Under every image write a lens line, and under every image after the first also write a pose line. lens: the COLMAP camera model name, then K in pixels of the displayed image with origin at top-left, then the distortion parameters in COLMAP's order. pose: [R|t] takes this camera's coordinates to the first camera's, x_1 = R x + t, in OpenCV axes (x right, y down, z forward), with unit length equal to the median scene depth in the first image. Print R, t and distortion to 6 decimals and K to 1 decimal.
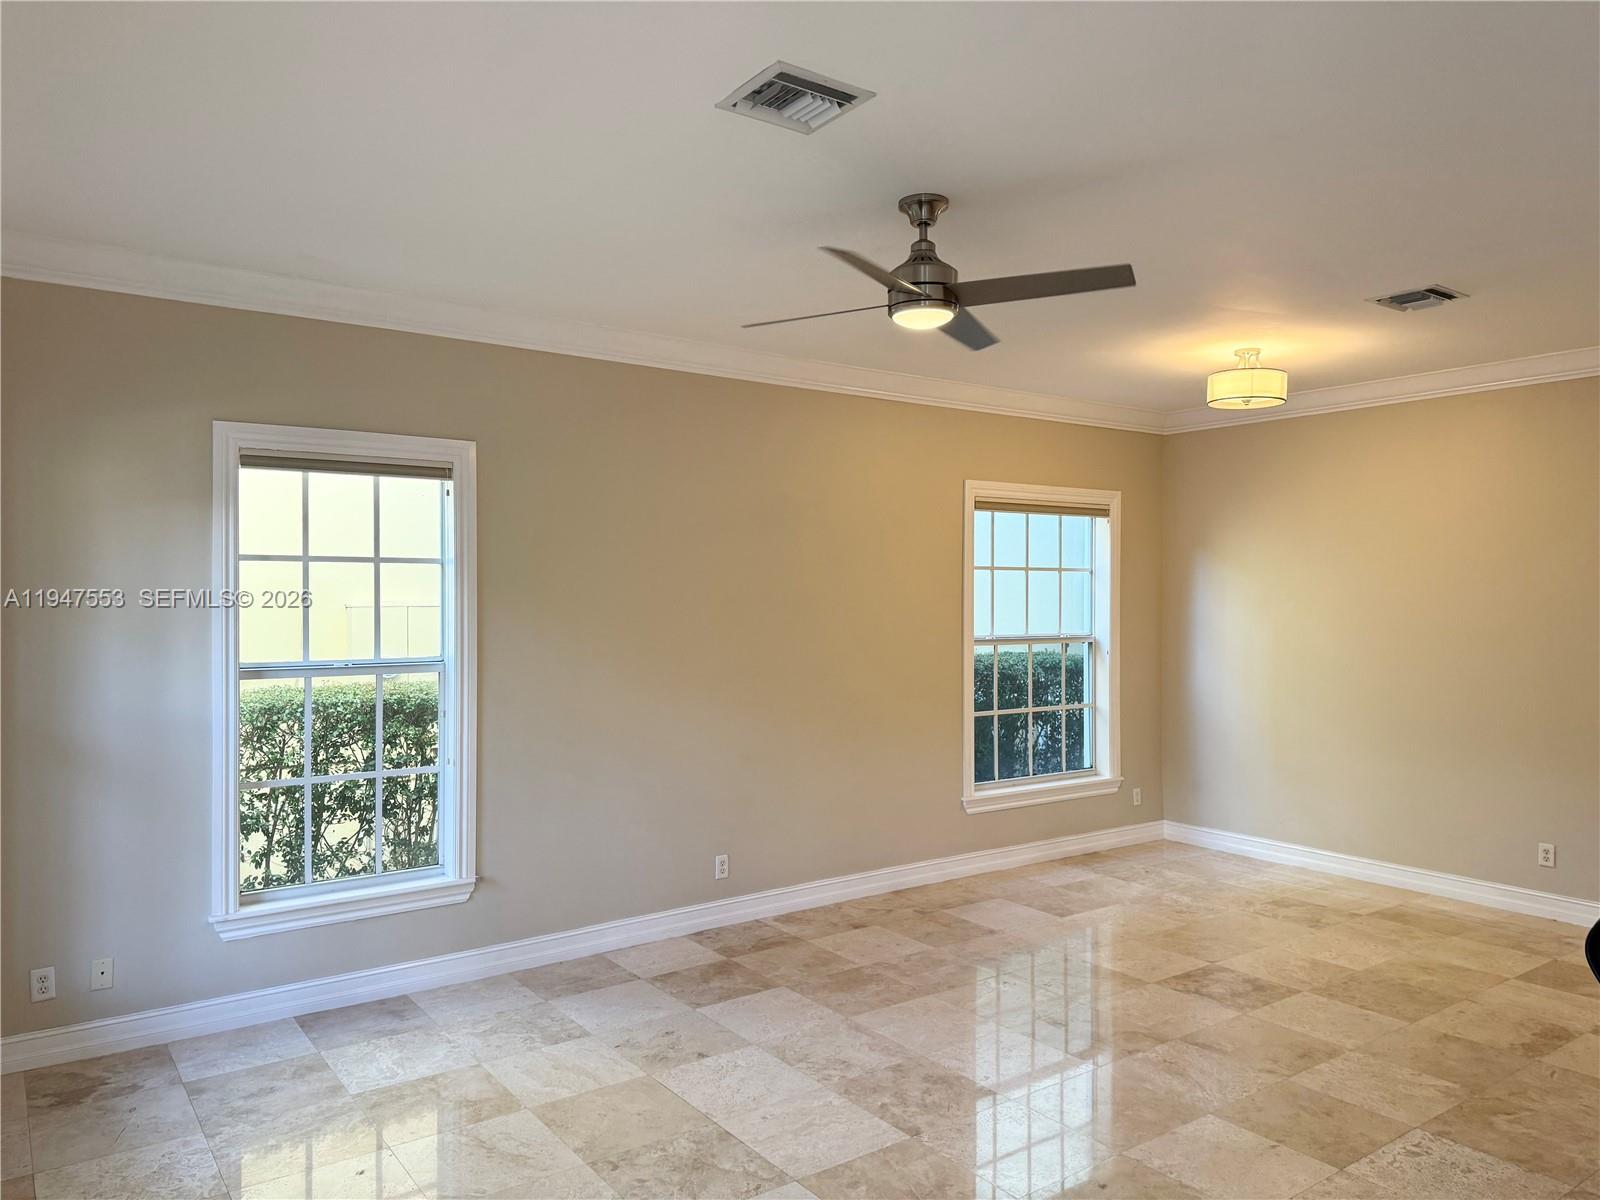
lens RADIAL K [[1107.2, 0, 800.0], [0, 1107.2, 600.0], [0, 0, 1]] dist [0.042724, -0.005933]
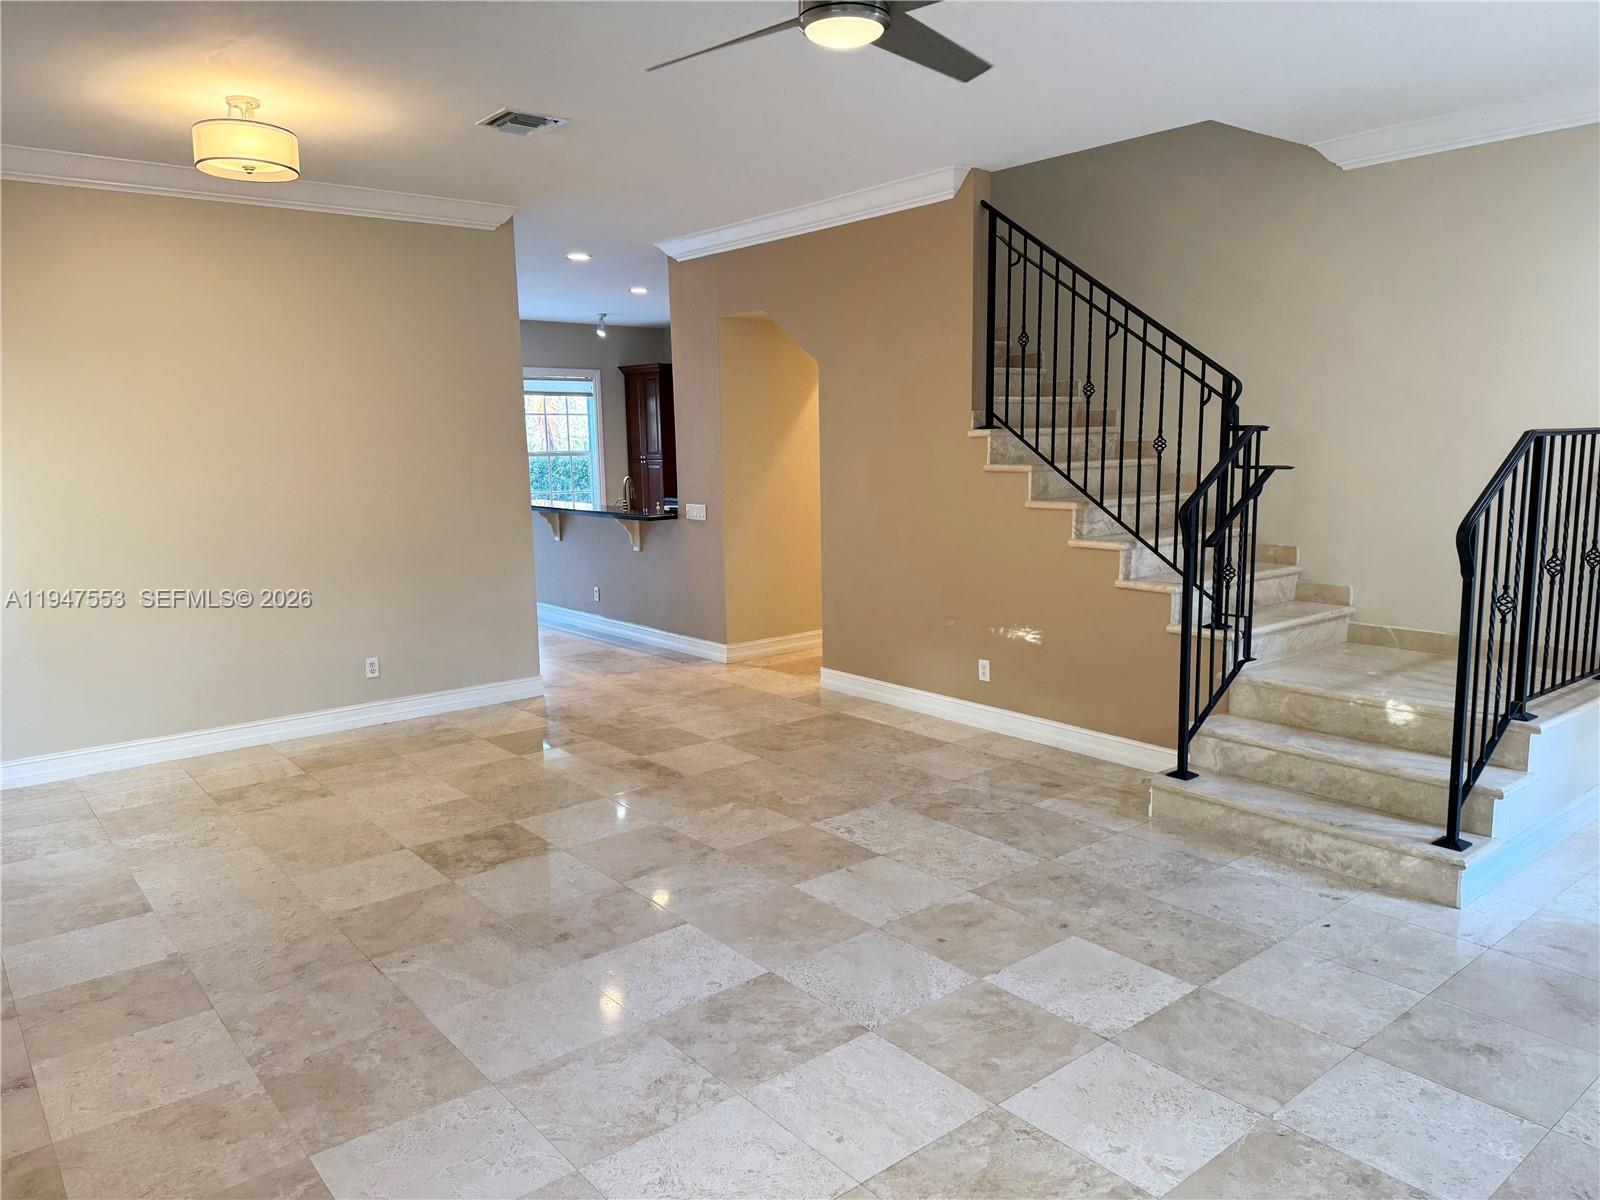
lens RADIAL K [[1107.2, 0, 800.0], [0, 1107.2, 600.0], [0, 0, 1]] dist [0.042724, -0.005933]
pose [[-0.052353, -0.144008, 0.988191, -0.510402], [0.019111, 0.989222, 0.145170, 0.015493], [-0.998446, 0.026486, -0.049037, 0.786653]]
